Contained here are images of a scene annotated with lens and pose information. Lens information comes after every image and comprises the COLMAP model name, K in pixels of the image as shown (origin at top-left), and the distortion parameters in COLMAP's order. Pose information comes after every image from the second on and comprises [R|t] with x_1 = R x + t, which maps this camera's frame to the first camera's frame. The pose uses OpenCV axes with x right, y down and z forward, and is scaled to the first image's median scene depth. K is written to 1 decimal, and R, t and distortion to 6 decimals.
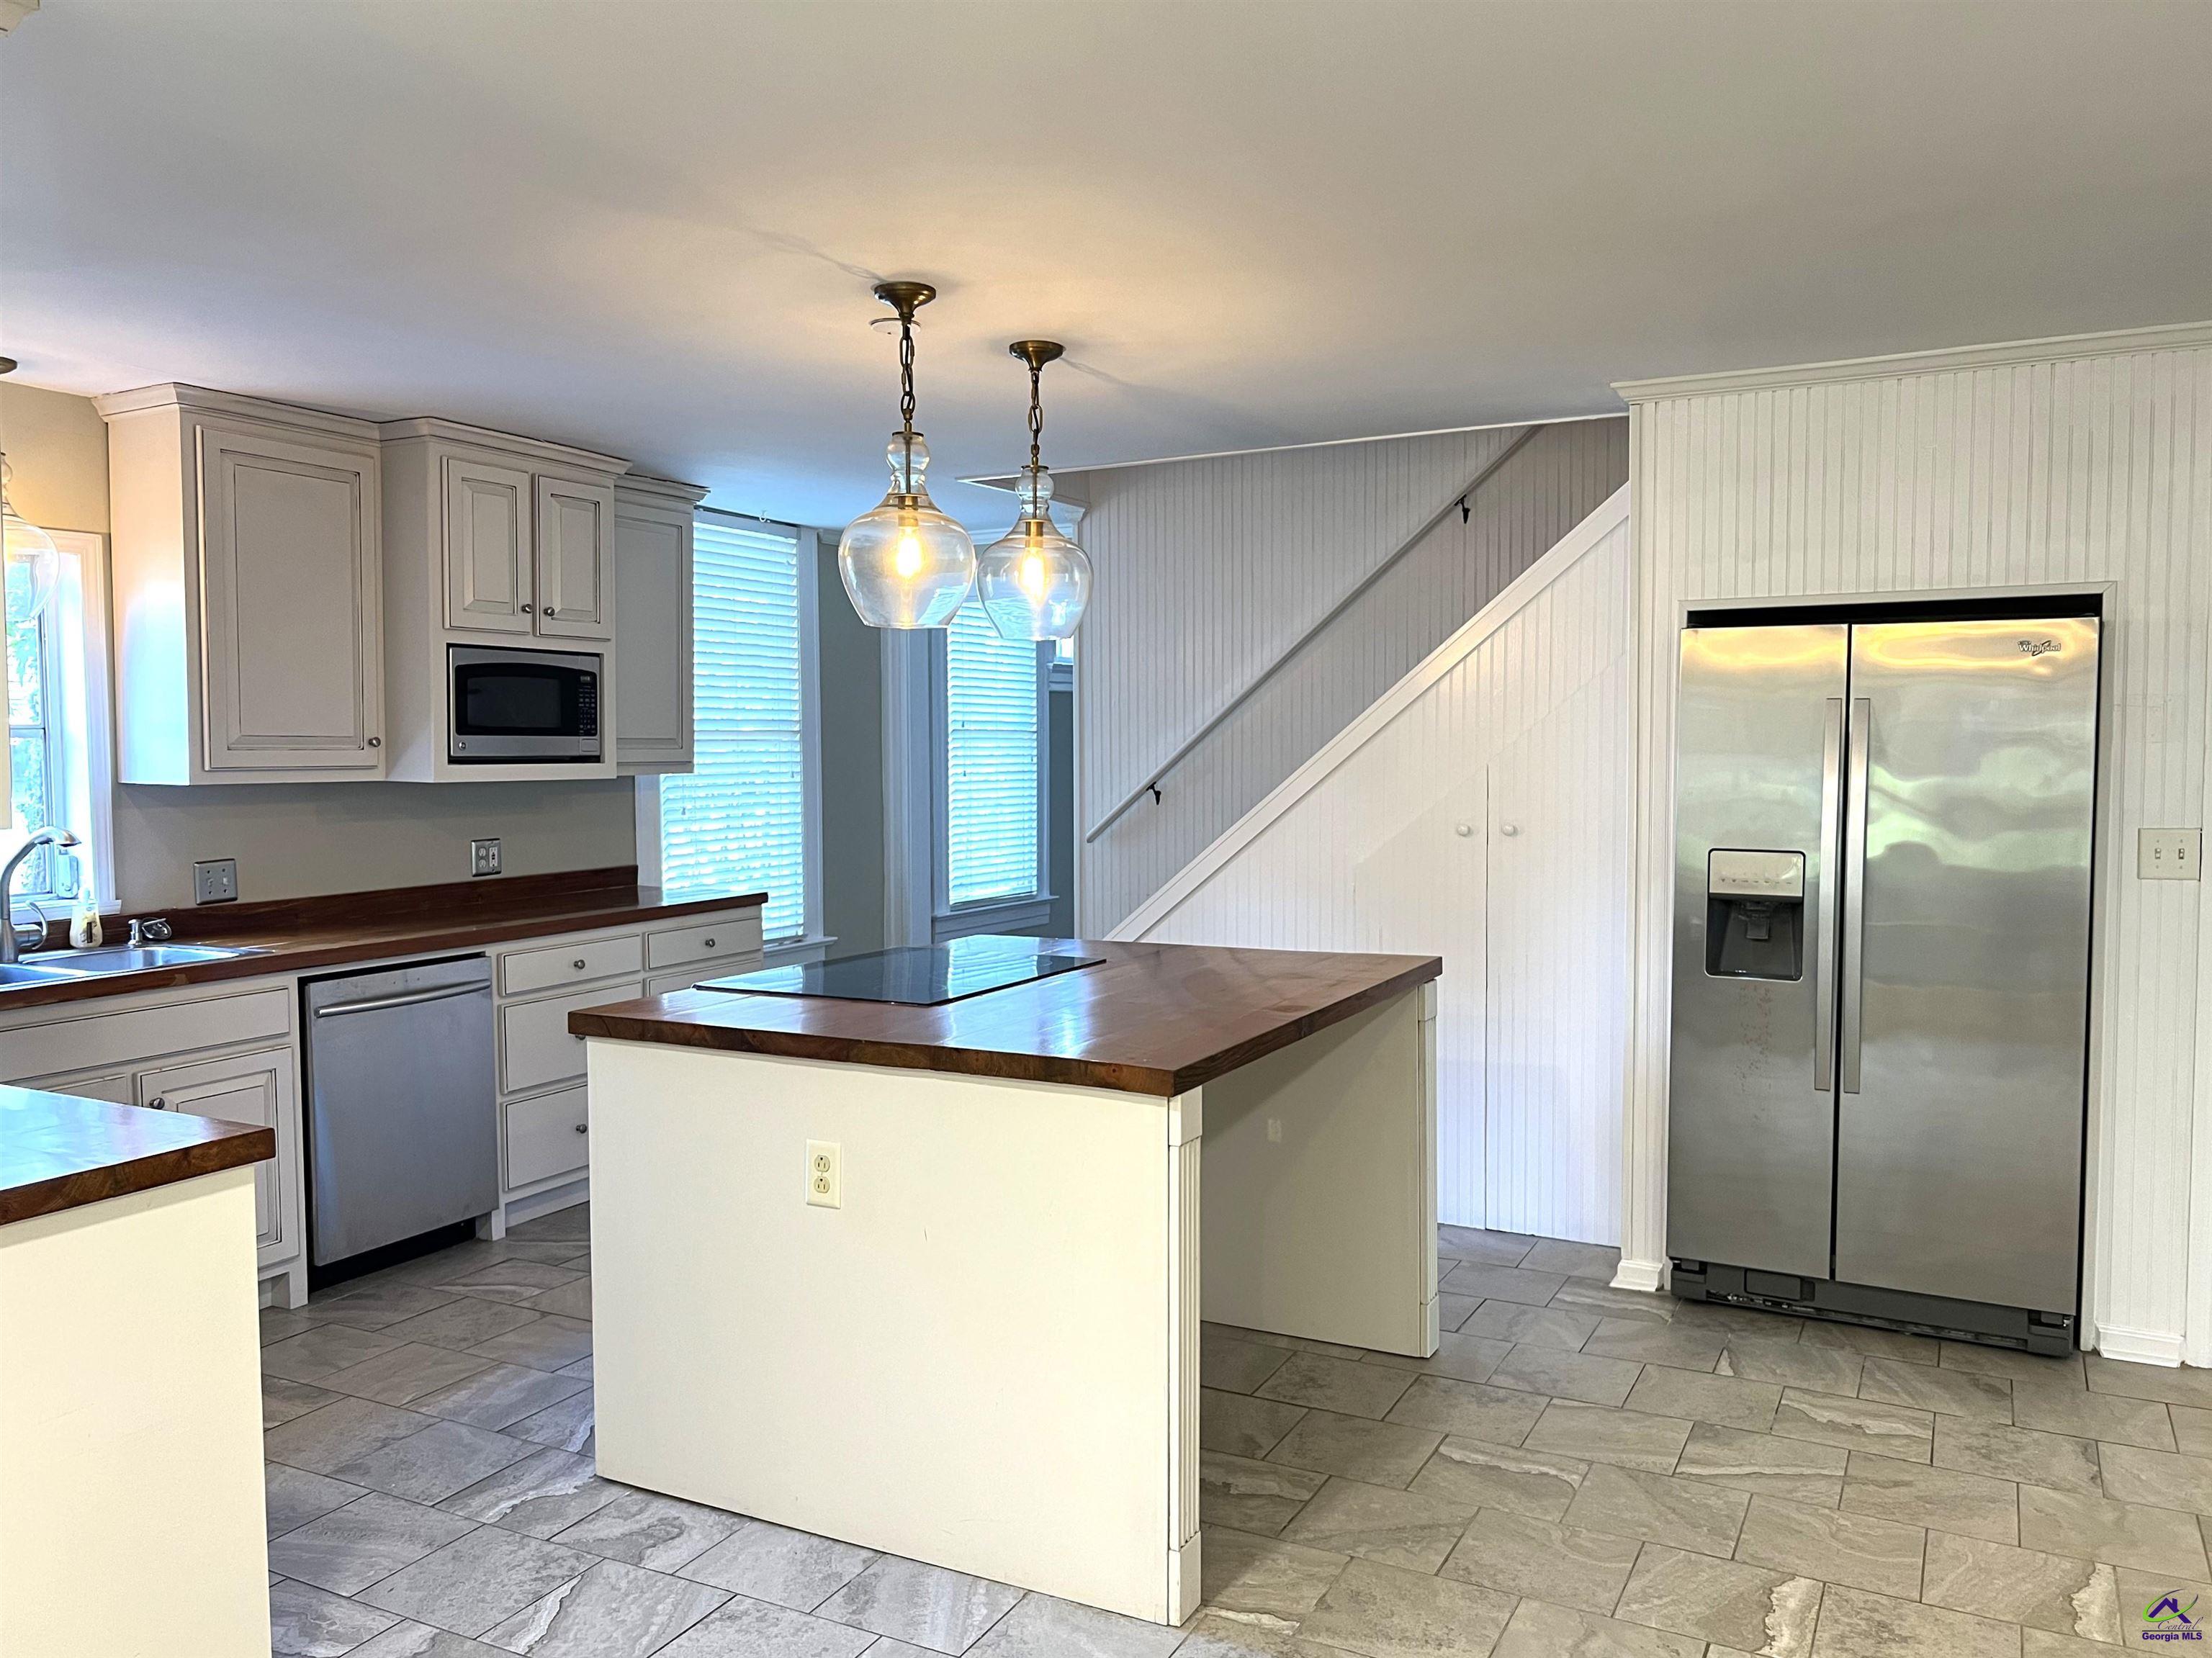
lens RADIAL K [[1663.9, 0, 1108.7], [0, 1663.9, 843.8], [0, 0, 1]] dist [0.078482, -0.086857]
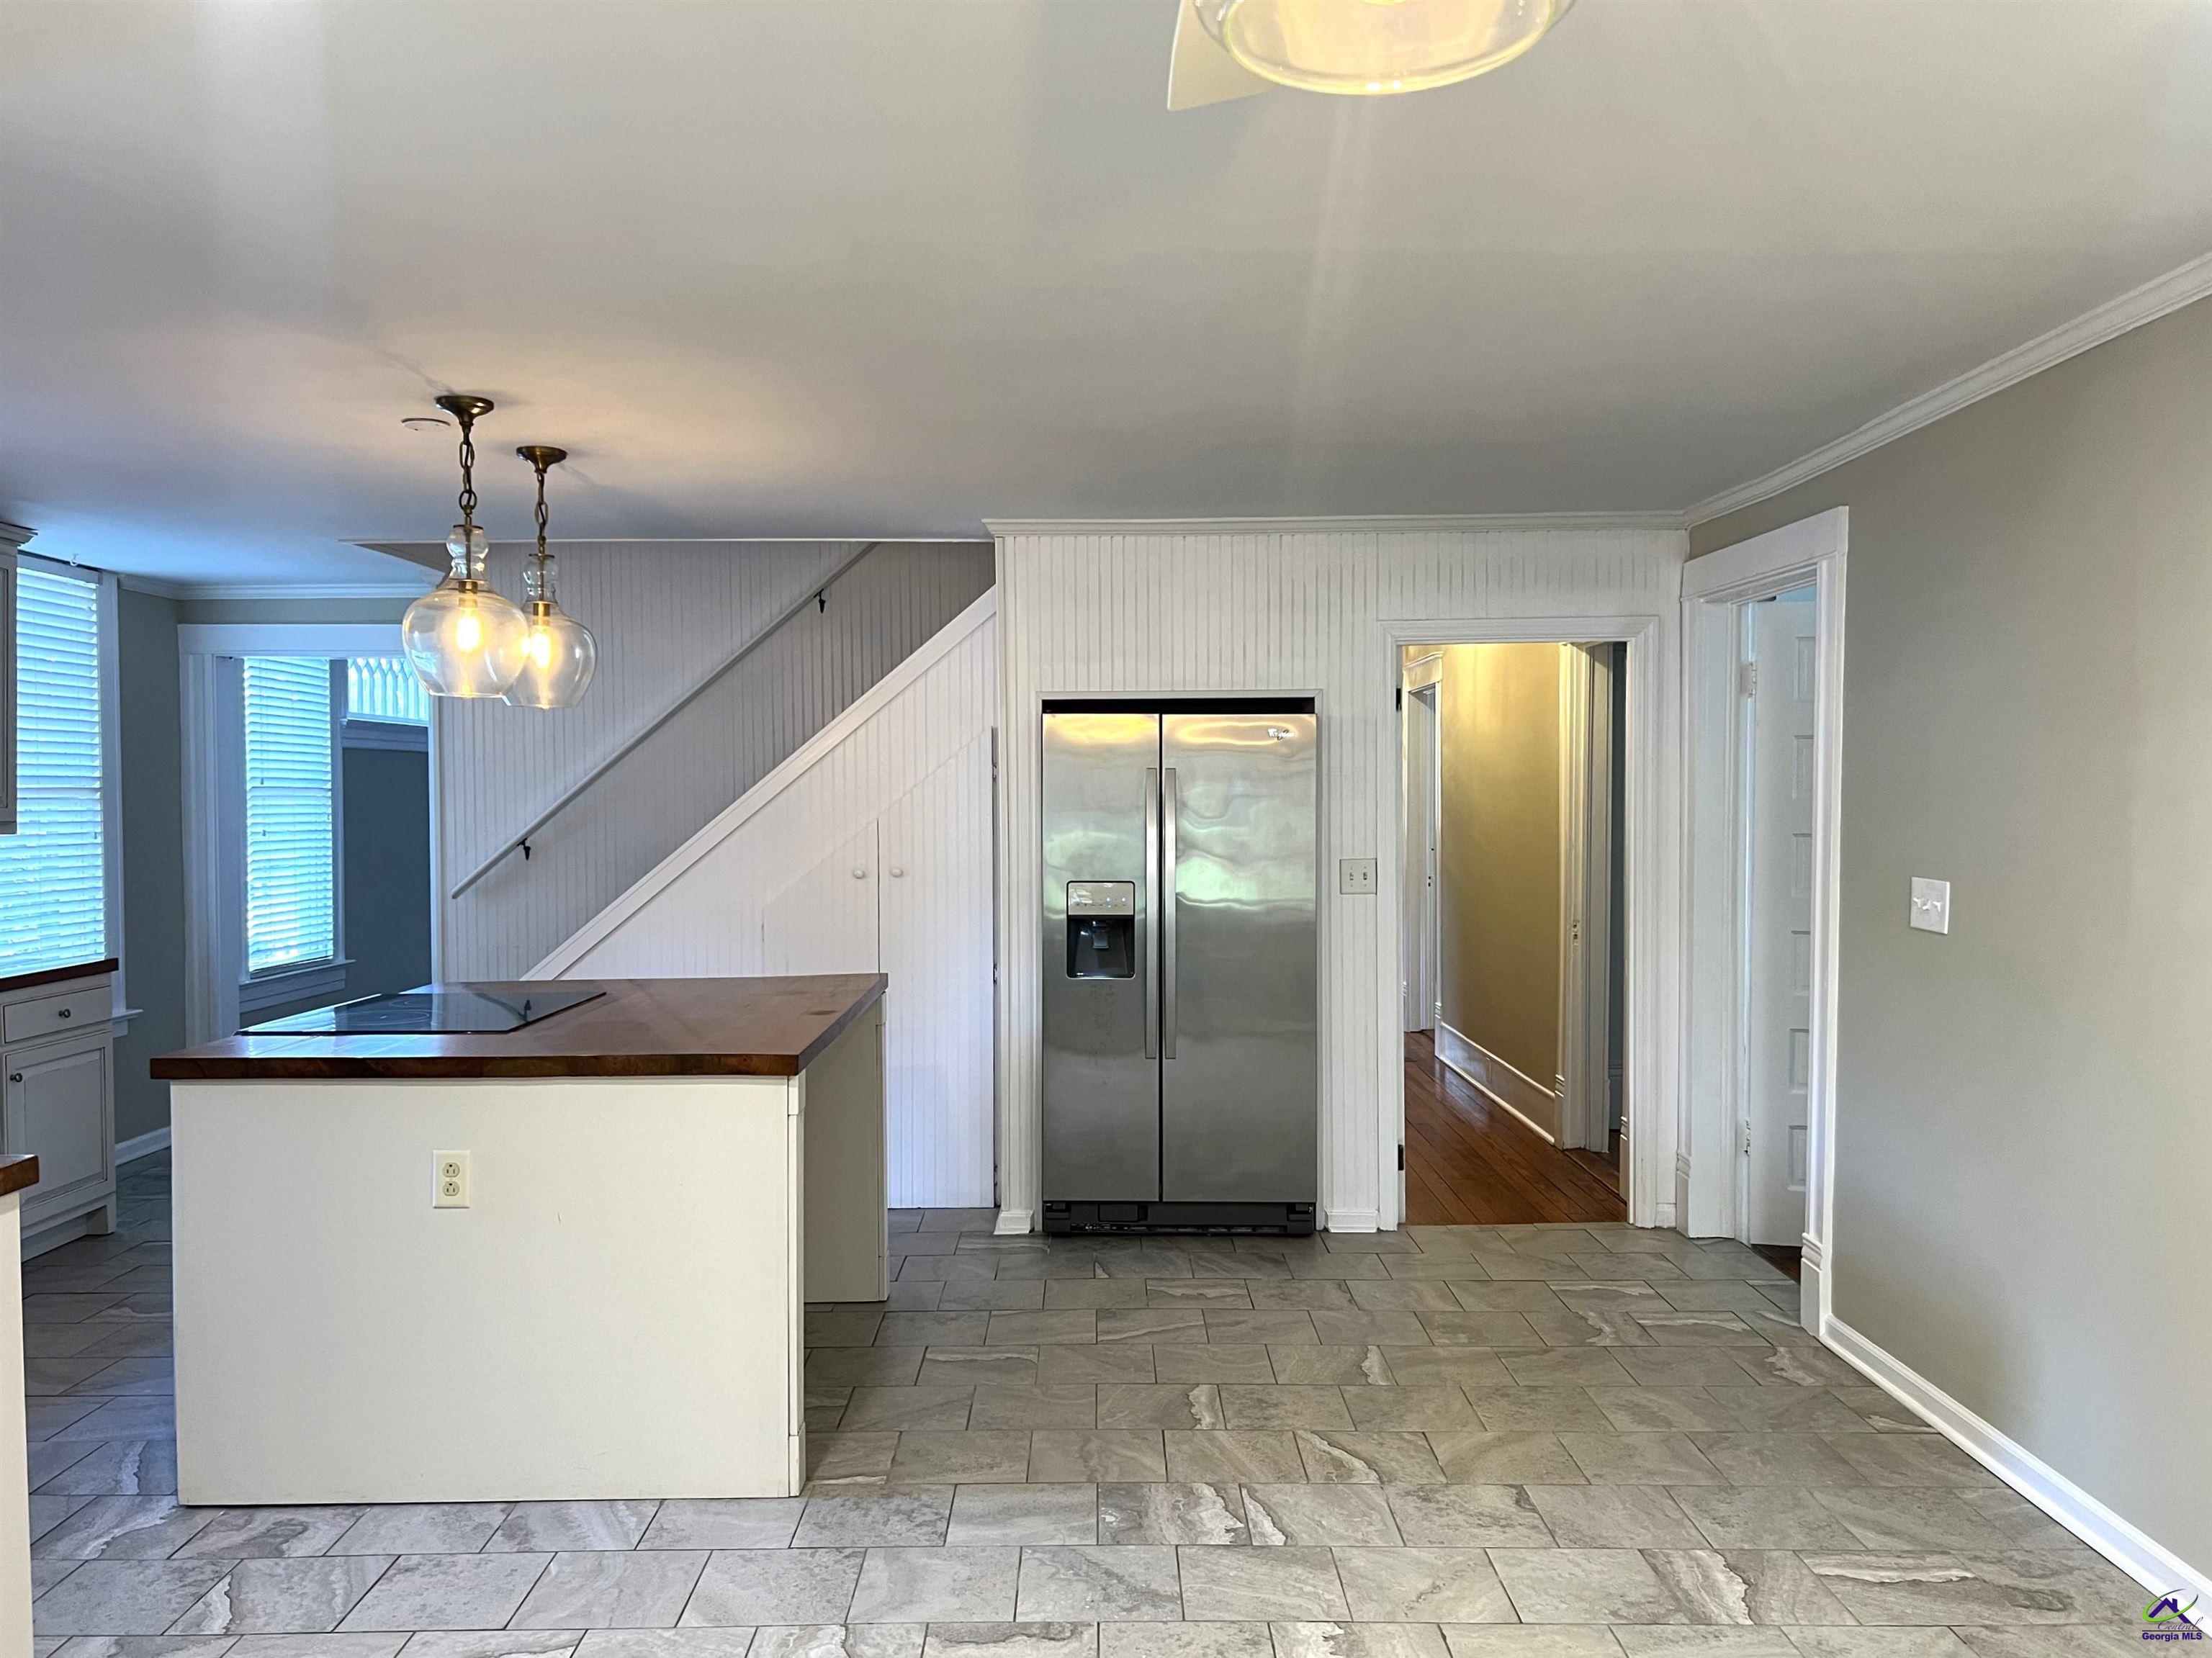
lens RADIAL K [[1654.8, 0, 1095.7], [0, 1654.8, 855.6], [0, 0, 1]] dist [0.089491, -0.073958]
pose [[0.888989, -0.016405, 0.457635, -0.232388], [0.029472, 0.999336, -0.021426, 0.011926], [-0.456980, 0.032535, 0.888882, -0.169240]]
